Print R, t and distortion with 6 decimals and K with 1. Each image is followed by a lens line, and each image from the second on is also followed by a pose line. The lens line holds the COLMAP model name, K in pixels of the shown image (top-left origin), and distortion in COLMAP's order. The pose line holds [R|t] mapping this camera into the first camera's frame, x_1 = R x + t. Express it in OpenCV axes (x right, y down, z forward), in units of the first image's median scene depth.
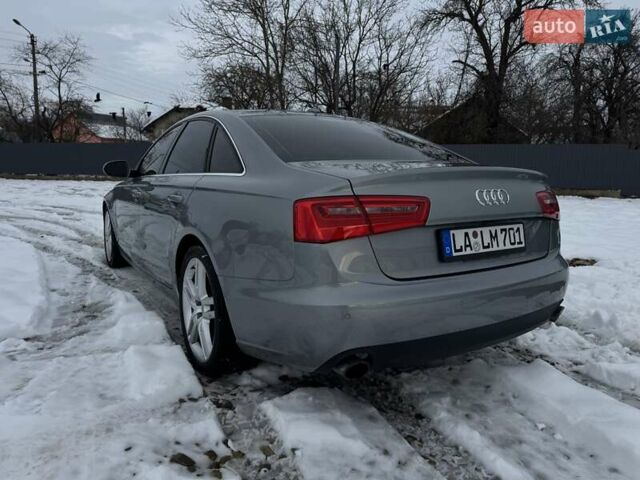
lens RADIAL K [[448.0, 0, 320.0], [0, 448.0, 240.0], [0, 0, 1]] dist [0.066279, -0.070712]
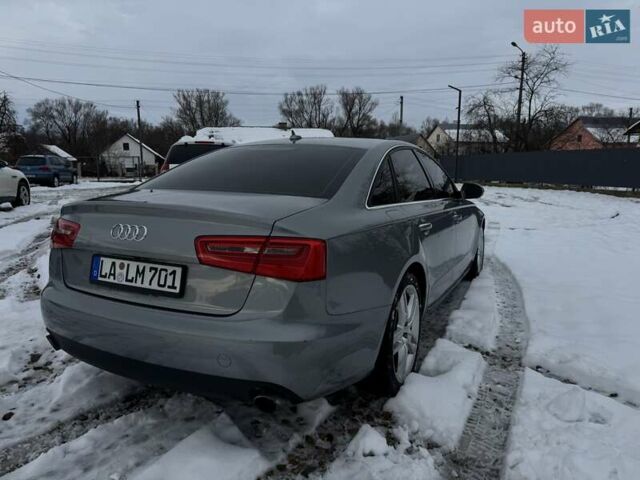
lens RADIAL K [[453.0, 0, 319.1], [0, 453.0, 240.9], [0, 0, 1]] dist [-0.000164, -0.001724]
pose [[0.513681, 0.126534, -0.848599, 1.228661], [-0.134408, 0.988721, 0.066067, -0.168527], [0.847388, 0.080121, 0.524895, 0.695737]]
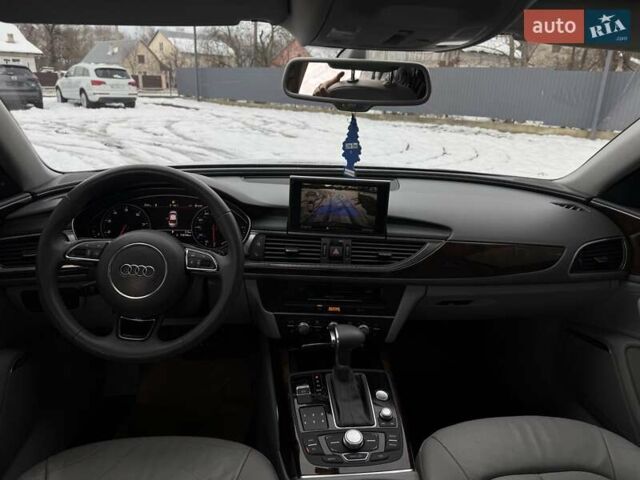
lens RADIAL K [[452.2, 0, 320.0], [0, 452.2, 241.4], [0, 0, 1]] dist [0.003908, -0.006180]
pose [[0.900249, 0.159179, -0.405234, -0.284013], [-0.095798, 0.980379, 0.172278, -0.321241], [0.424705, -0.116273, 0.897834, 1.592929]]
